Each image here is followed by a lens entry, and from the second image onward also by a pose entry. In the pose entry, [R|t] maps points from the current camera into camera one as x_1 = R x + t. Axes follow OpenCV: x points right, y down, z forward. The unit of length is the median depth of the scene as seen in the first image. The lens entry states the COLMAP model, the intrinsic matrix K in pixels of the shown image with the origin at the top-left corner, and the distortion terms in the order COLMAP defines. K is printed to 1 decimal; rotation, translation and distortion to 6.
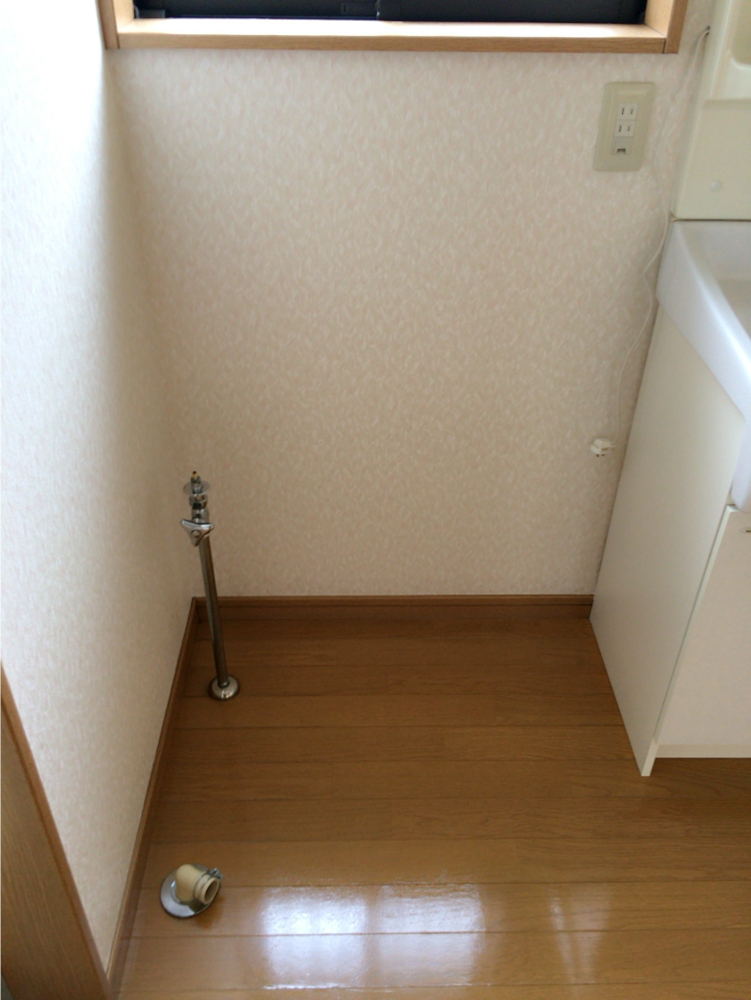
lens RADIAL K [[851.1, 0, 374.5], [0, 851.1, 498.1], [0, 0, 1]] dist [0.076255, -0.093870]
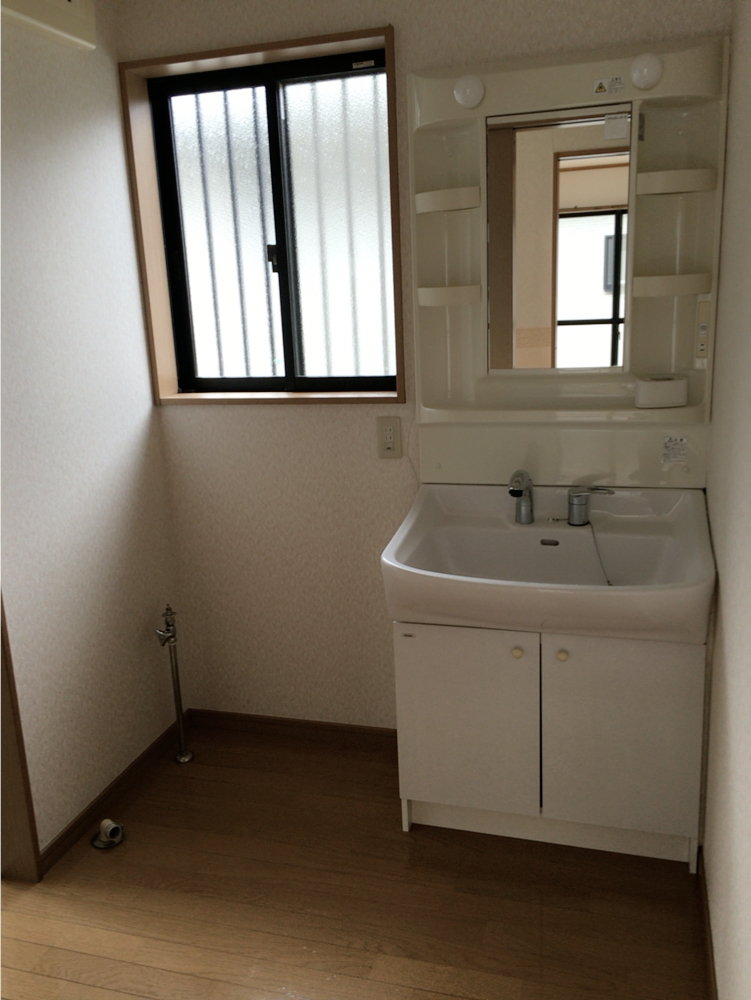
lens RADIAL K [[851.1, 0, 377.8], [0, 851.1, 501.7], [0, 0, 1]] dist [0.076255, -0.093870]
pose [[0.951402, 0.019332, -0.307345, 0.827852], [-0.131773, 0.927600, -0.349563, 0.368638], [0.278335, 0.373075, 0.885068, -0.635562]]
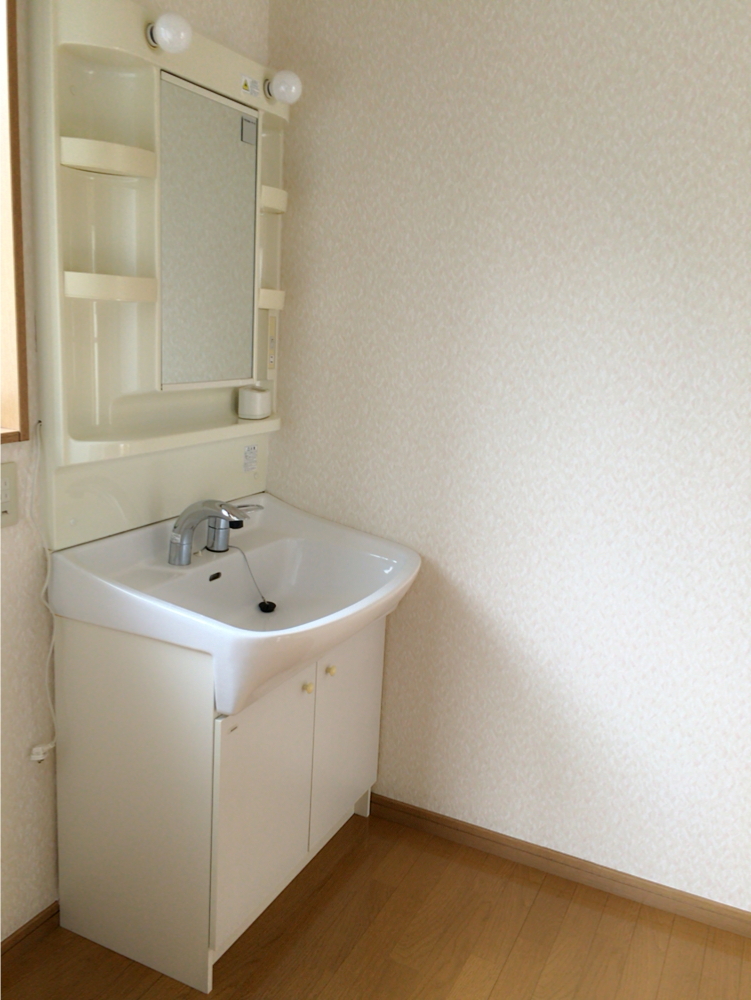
lens RADIAL K [[851.1, 0, 375.7], [0, 851.1, 505.1], [0, 0, 1]] dist [0.076255, -0.093870]
pose [[0.458725, -0.184666, 0.869178, -0.534897], [0.482206, 0.873341, -0.068943, -0.064509], [-0.746357, 0.450748, 0.489670, -0.017464]]
